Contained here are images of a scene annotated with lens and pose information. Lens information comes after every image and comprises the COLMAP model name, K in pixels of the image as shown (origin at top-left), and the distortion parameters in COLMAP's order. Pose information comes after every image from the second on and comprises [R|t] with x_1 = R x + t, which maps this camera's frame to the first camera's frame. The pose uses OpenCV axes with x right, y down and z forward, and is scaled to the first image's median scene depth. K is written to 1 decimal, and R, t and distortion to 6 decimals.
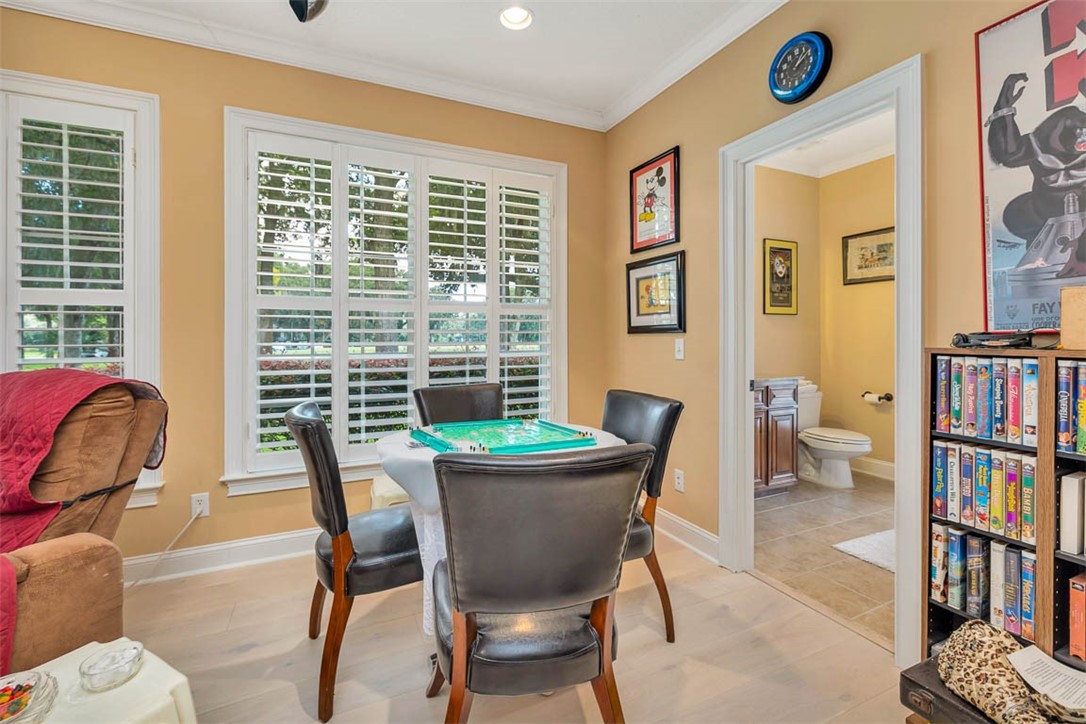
lens RADIAL K [[466.7, 0, 545.2], [0, 466.7, 339.9], [0, 0, 1]] dist [-0.003131, 0.000018]
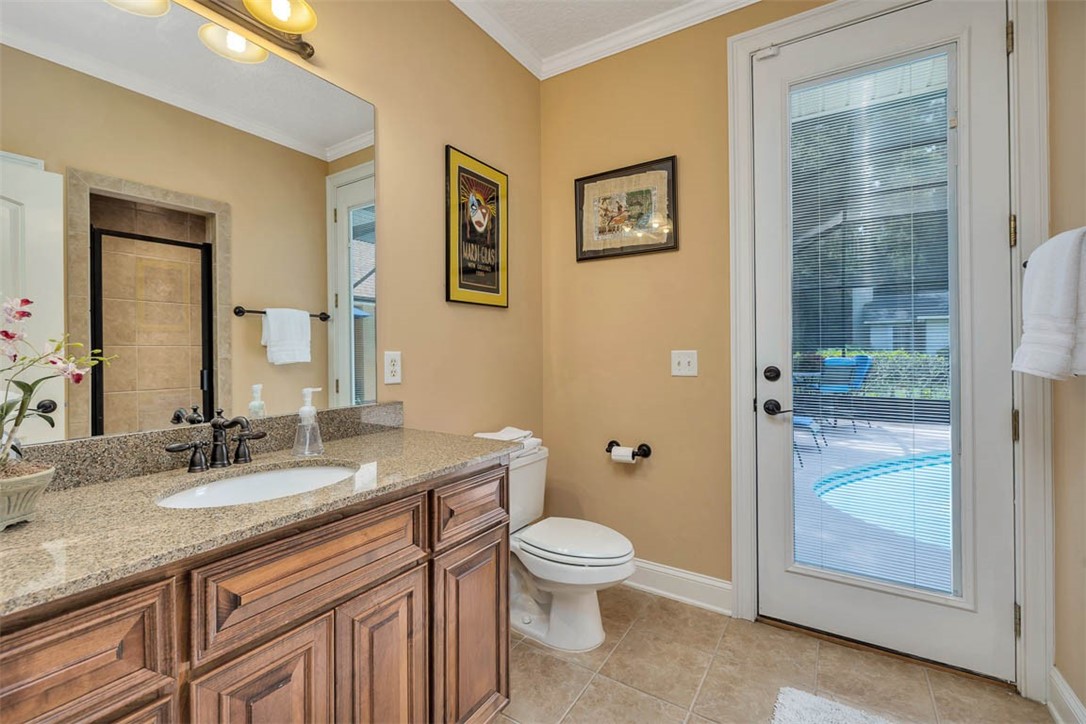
lens RADIAL K [[466.7, 0, 546.4], [0, 466.7, 354.6], [0, 0, 1]] dist [-0.003131, 0.000018]
pose [[0.838582, -0.004335, 0.544759, 0.297745], [0.001974, 0.999986, 0.004918, -0.001926], [-0.544772, -0.003049, 0.838578, 0.549256]]
